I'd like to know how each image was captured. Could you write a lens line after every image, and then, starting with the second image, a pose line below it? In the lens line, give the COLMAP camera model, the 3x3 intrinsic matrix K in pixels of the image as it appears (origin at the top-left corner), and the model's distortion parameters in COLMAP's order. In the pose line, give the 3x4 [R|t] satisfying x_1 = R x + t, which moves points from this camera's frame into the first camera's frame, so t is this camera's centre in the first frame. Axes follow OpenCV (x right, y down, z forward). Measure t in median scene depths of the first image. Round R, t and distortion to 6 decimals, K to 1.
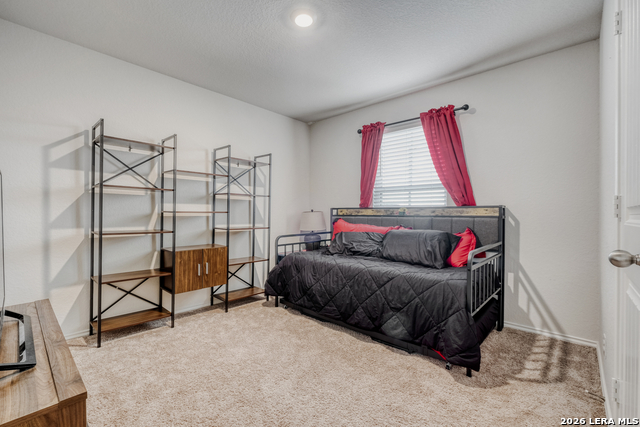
lens RADIAL K [[281.6, 0, 313.0], [0, 281.6, 213.8], [0, 0, 1]] dist [-0.001762, -0.000327]
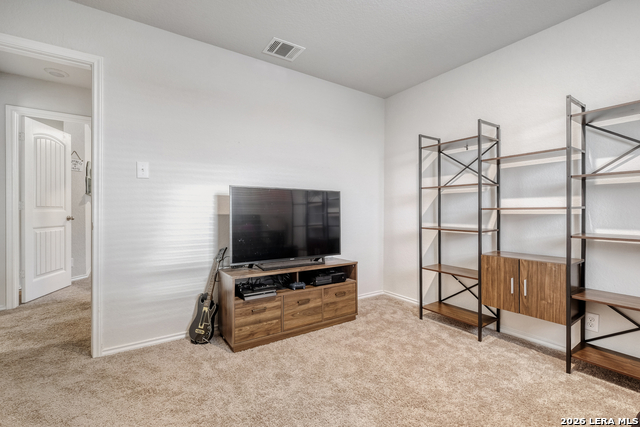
lens RADIAL K [[281.6, 0, 313.0], [0, 281.6, 213.8], [0, 0, 1]] dist [-0.001762, -0.000327]
pose [[-0.230595, -0.000696, -0.973050, 0.464894], [-0.004678, 0.999989, 0.000393, 0.010587], [0.973039, 0.004643, -0.230595, 0.686326]]
